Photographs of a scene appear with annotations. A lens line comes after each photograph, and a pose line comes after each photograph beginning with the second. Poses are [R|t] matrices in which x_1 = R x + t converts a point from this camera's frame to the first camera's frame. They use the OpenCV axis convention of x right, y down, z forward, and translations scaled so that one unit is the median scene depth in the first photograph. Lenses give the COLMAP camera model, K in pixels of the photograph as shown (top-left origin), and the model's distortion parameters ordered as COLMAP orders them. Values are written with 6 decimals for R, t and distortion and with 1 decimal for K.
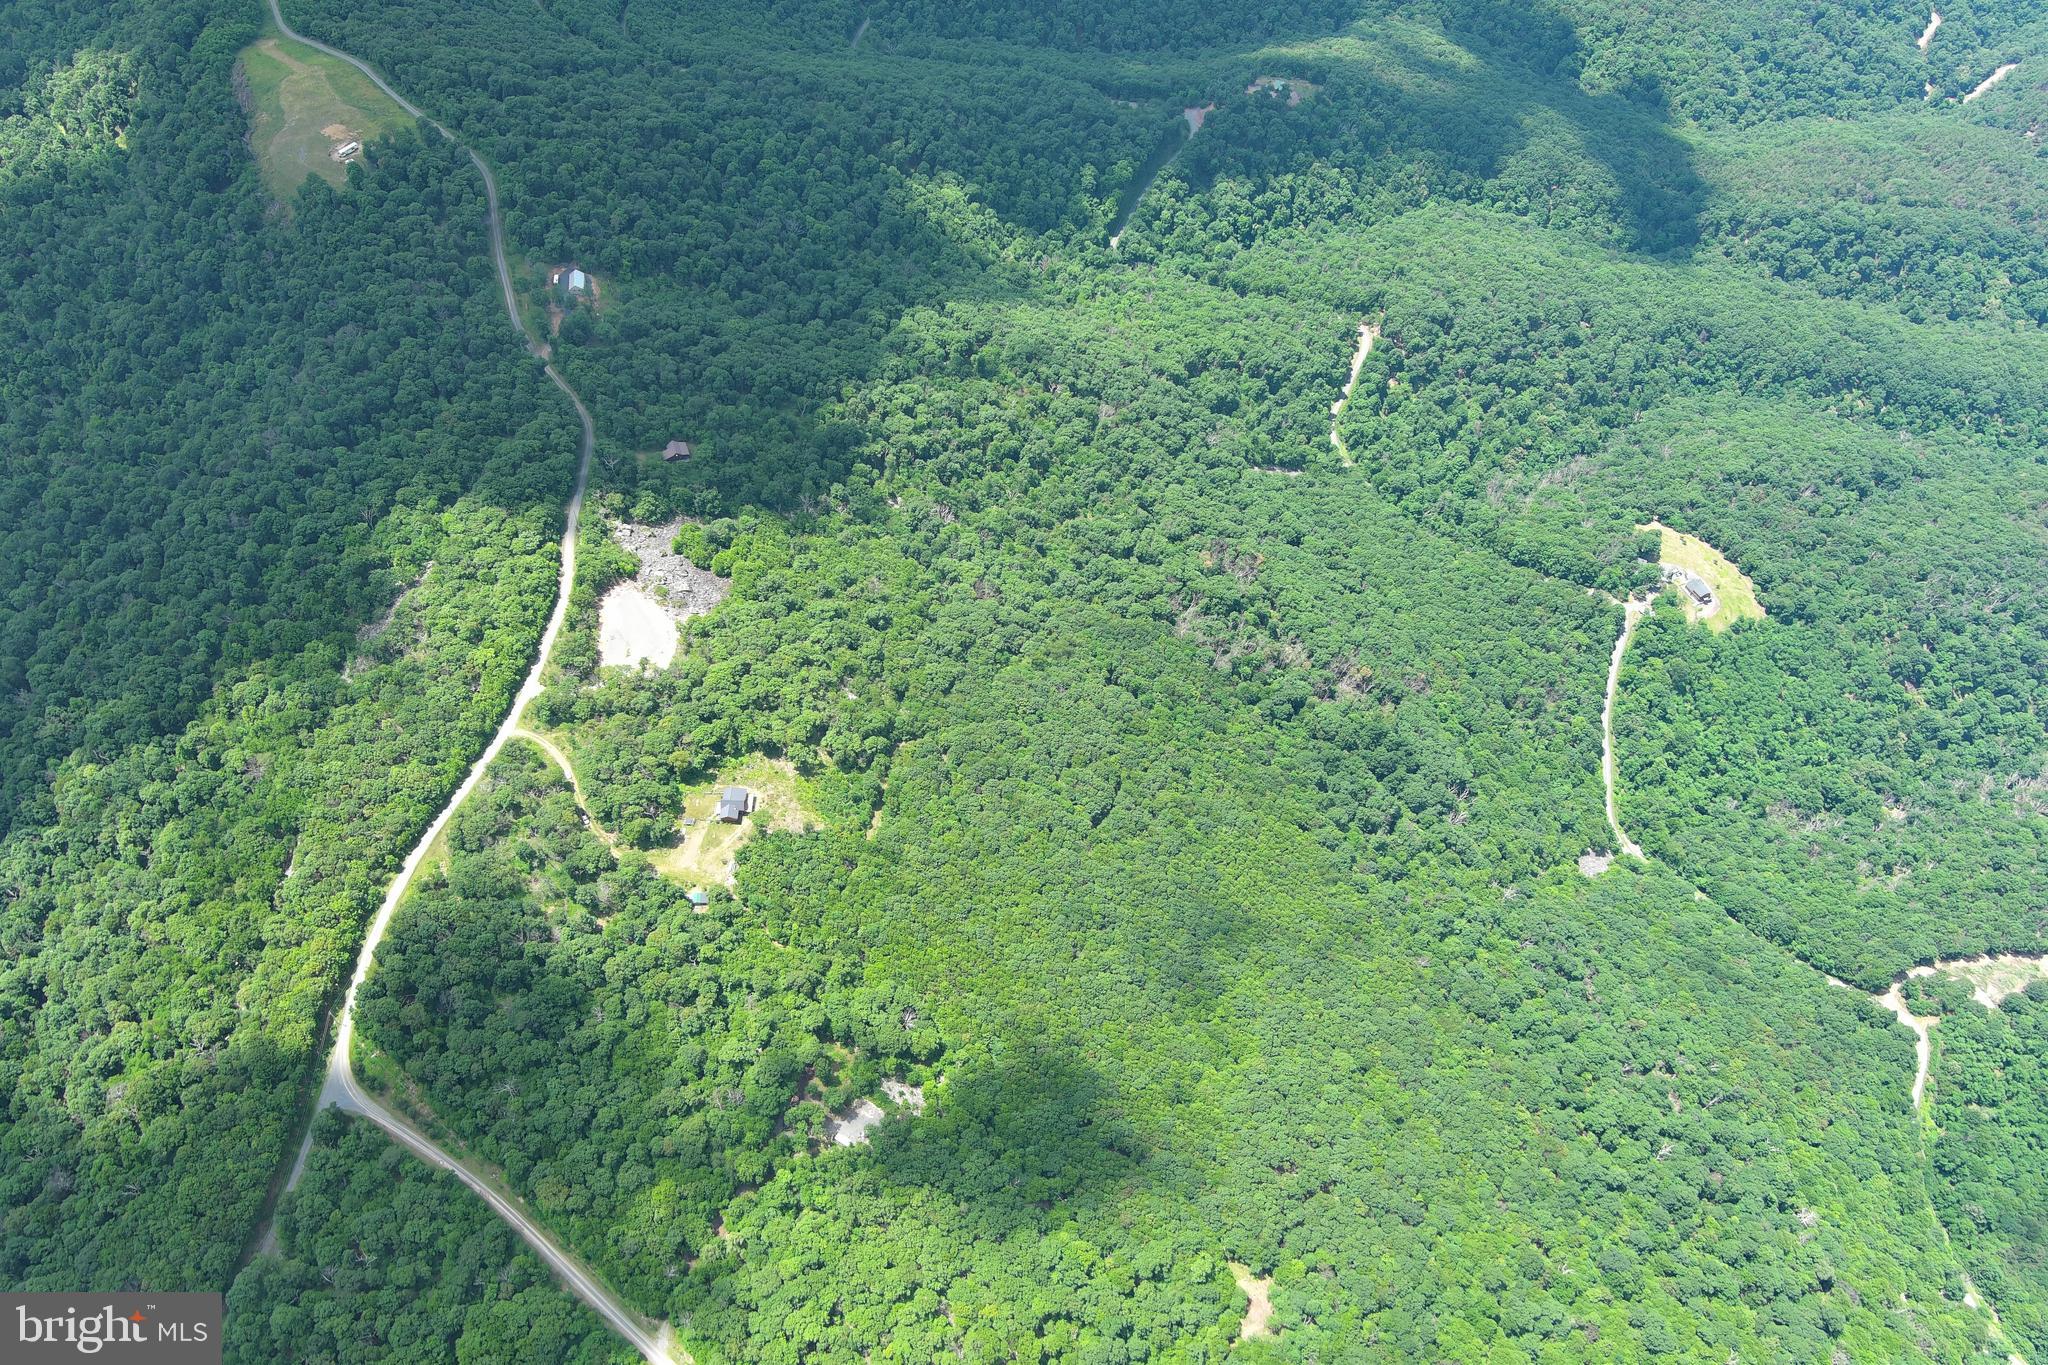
lens RADIAL K [[1582.2, 0, 1022.1], [0, 1582.2, 688.0], [0, 0, 1]] dist [0.026886, -0.025449]
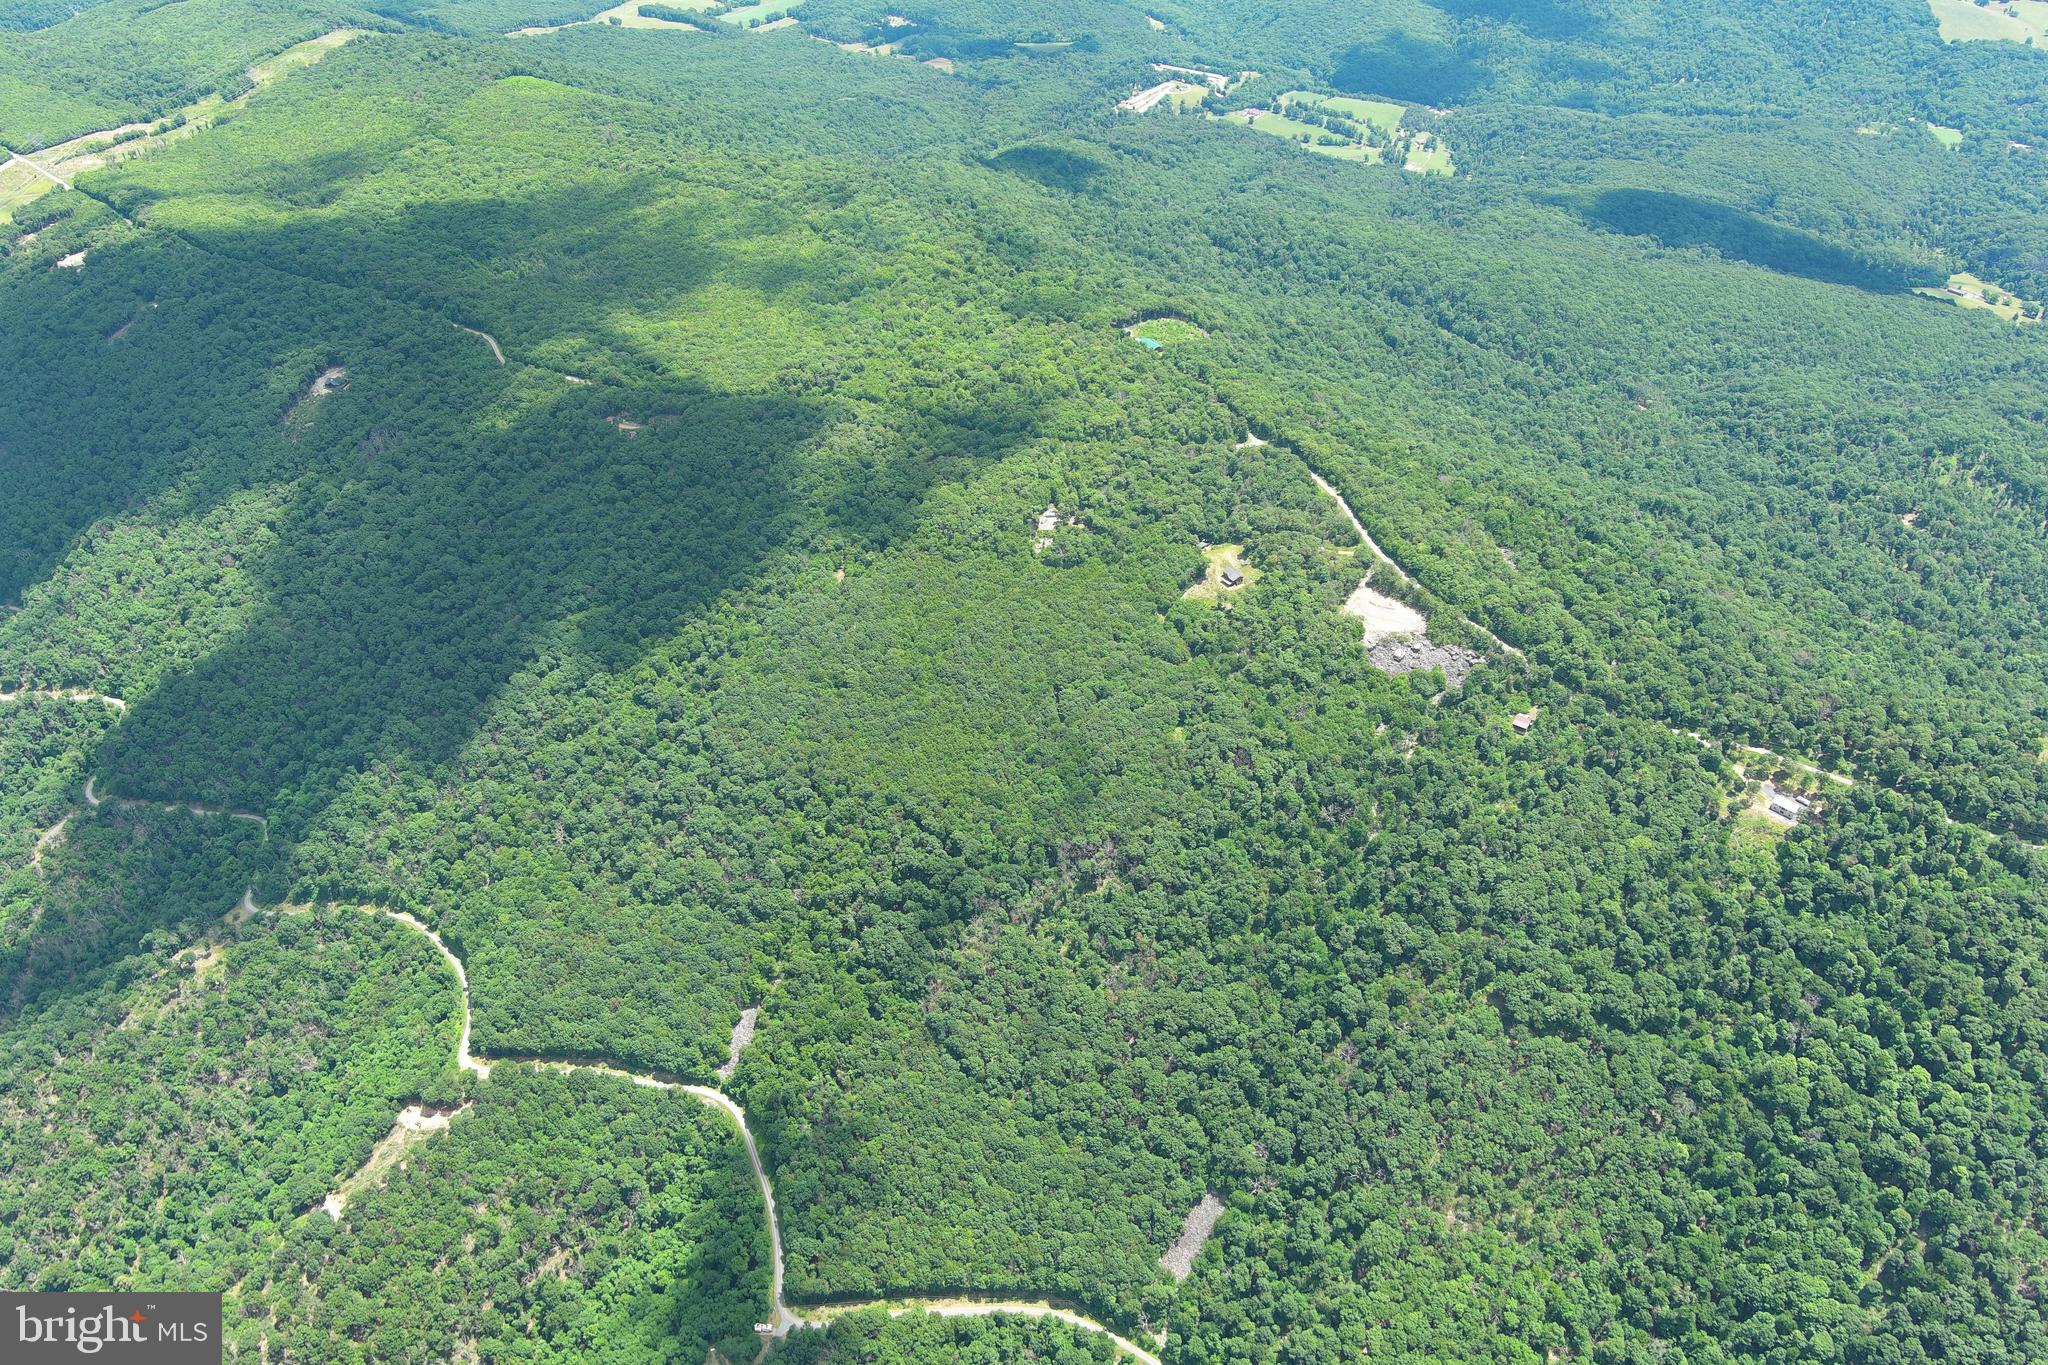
lens RADIAL K [[1582.2, 0, 1022.1], [0, 1582.2, 688.0], [0, 0, 1]] dist [0.026886, -0.025449]
pose [[-0.835760, 0.328121, -0.440275, 0.700656], [-0.440457, 0.078173, 0.894364, -1.186013], [0.327877, 0.941396, 0.079189, 0.829612]]
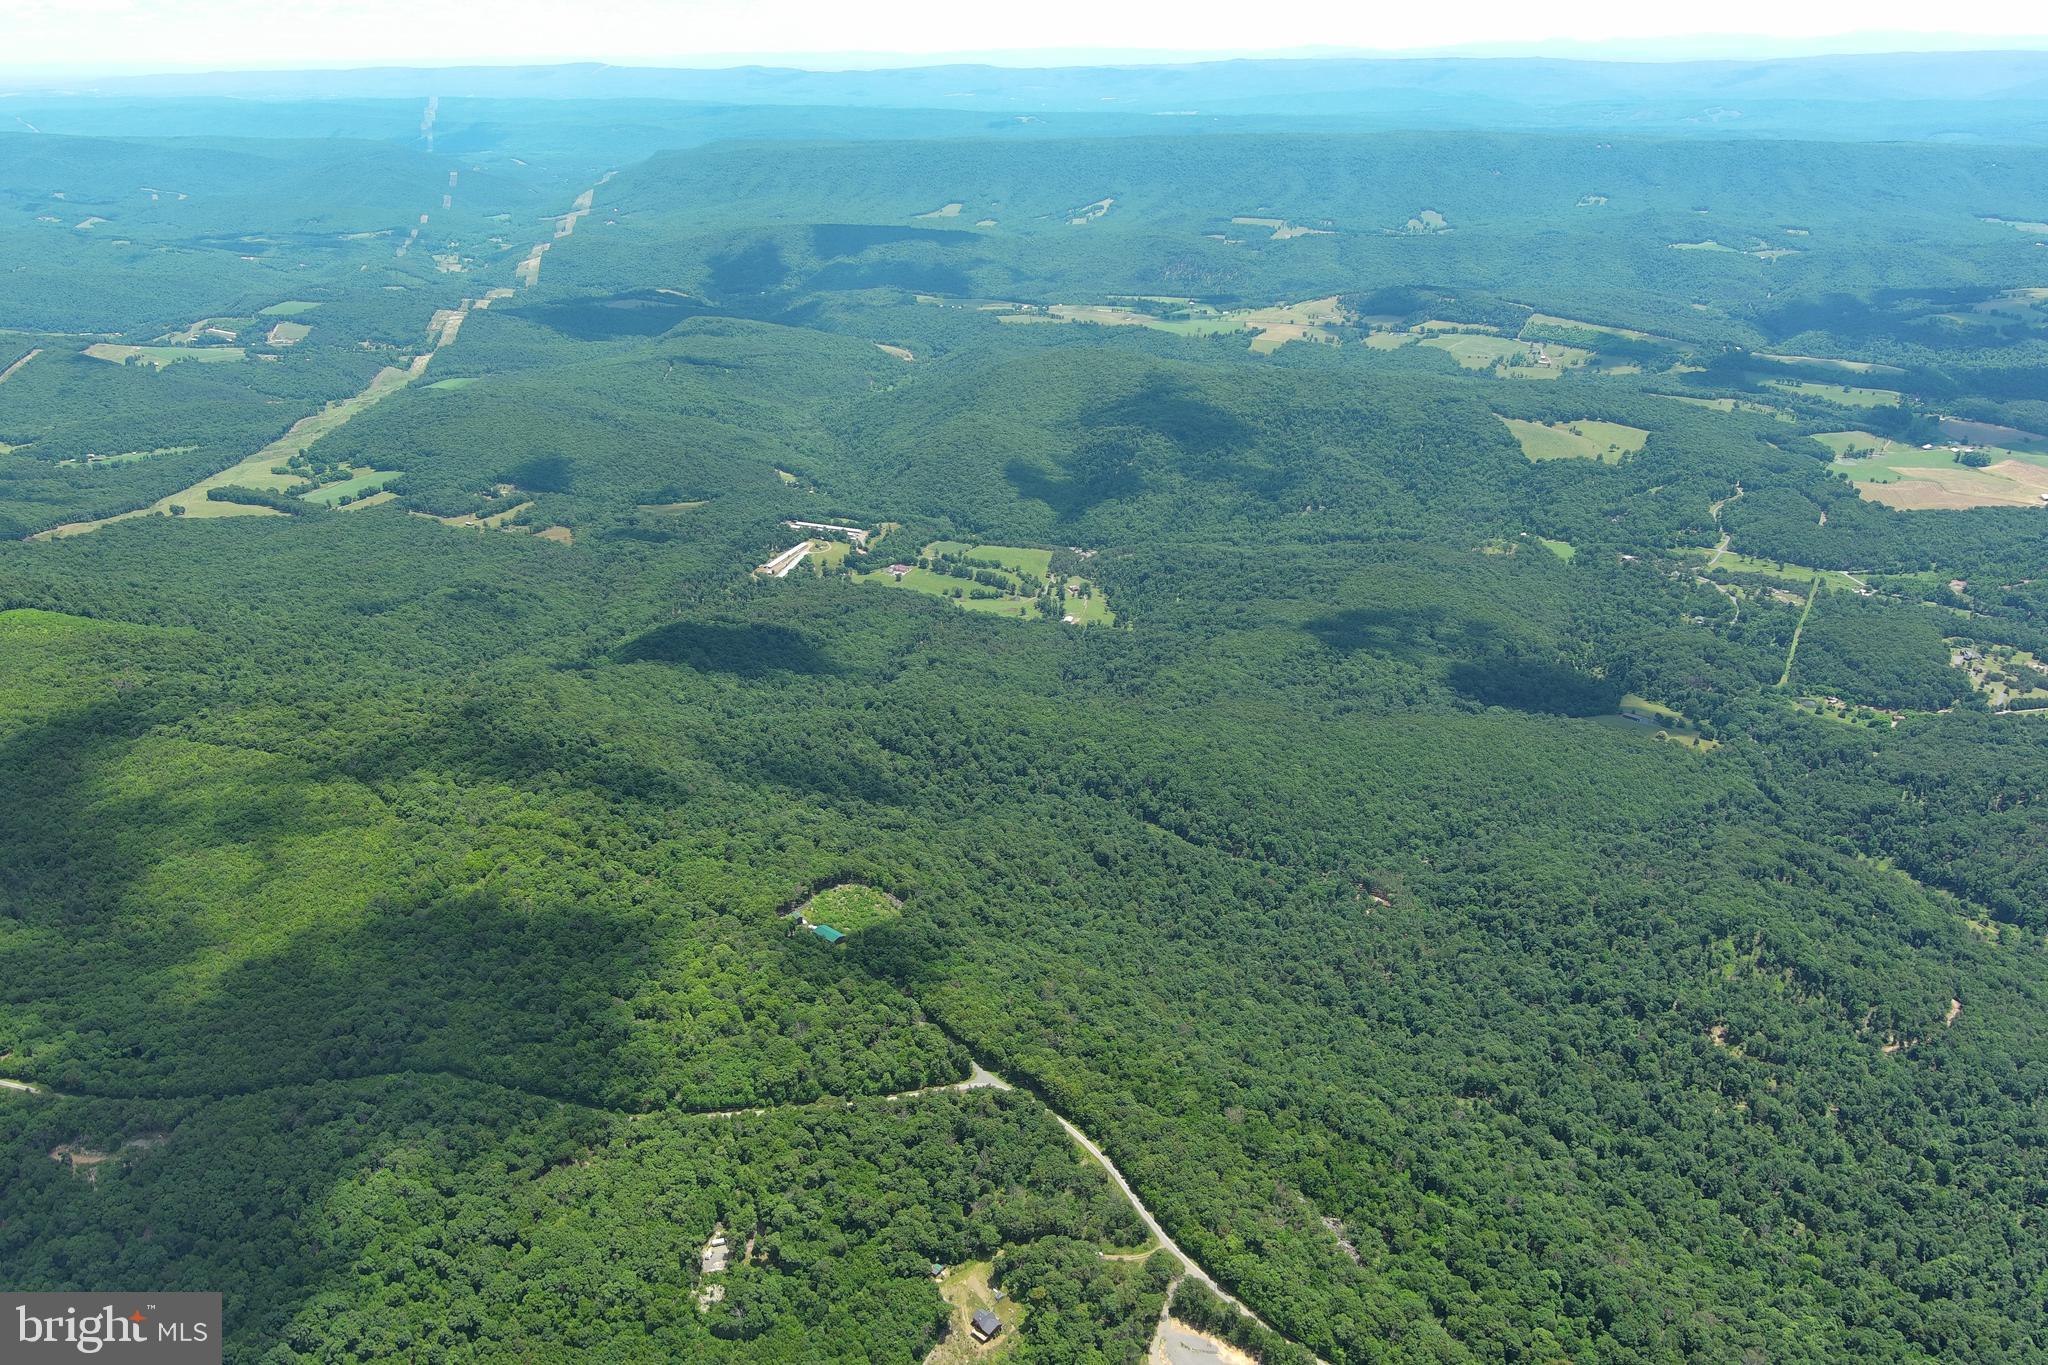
lens RADIAL K [[1582.2, 0, 1022.1], [0, 1582.2, 688.0], [0, 0, 1]] dist [0.026886, -0.025449]
pose [[-0.687635, 0.278615, -0.670471, 0.416283], [-0.587285, 0.329537, 0.739258, -0.881746], [0.426913, 0.902097, -0.062975, 0.604570]]
